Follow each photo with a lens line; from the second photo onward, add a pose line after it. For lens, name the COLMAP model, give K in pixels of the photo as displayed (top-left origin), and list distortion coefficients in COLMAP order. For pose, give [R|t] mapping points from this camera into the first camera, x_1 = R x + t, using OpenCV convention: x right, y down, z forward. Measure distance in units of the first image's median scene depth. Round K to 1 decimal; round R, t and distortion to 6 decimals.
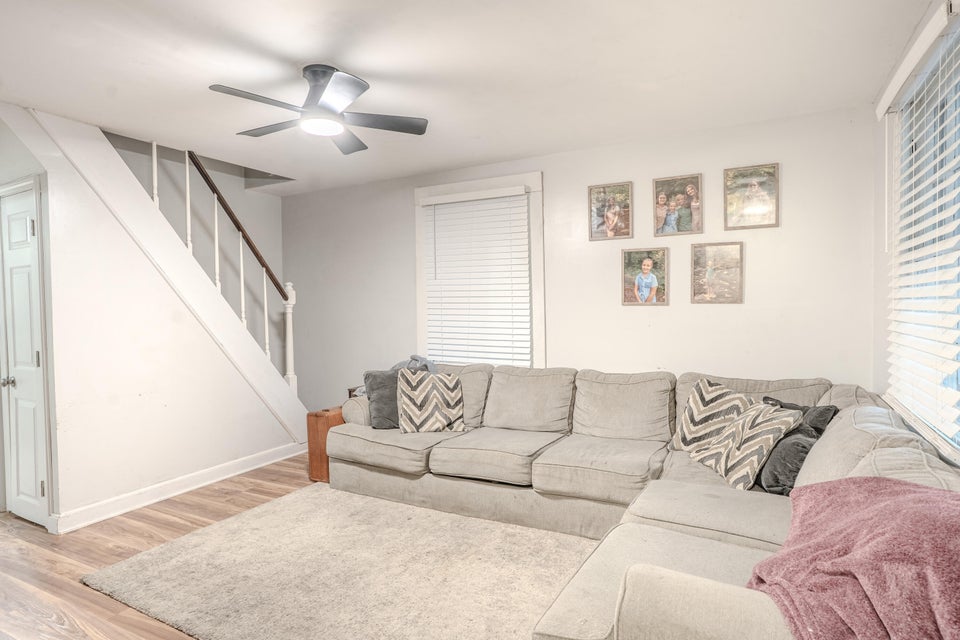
lens RADIAL K [[526.9, 0, 480.9], [0, 526.9, 320.2], [0, 0, 1]] dist [-0.028001, 0.003069]
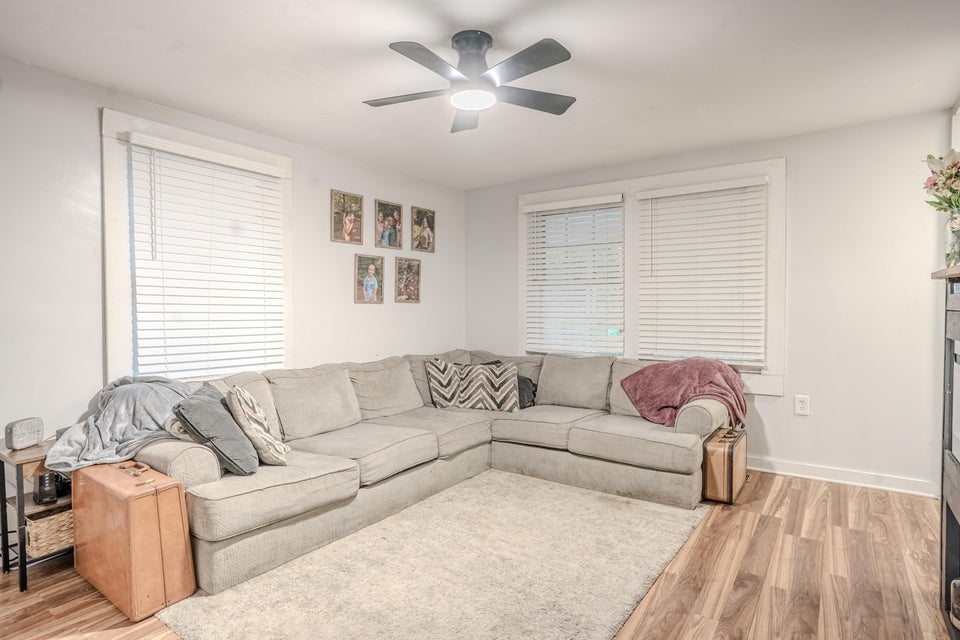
lens RADIAL K [[526.9, 0, 482.4], [0, 526.9, 319.5], [0, 0, 1]] dist [-0.028001, 0.003069]
pose [[0.125989, -0.011668, 0.991963, -0.848588], [0.026187, 0.999622, 0.008432, 0.004755], [-0.991686, 0.024914, 0.126247, 0.611783]]
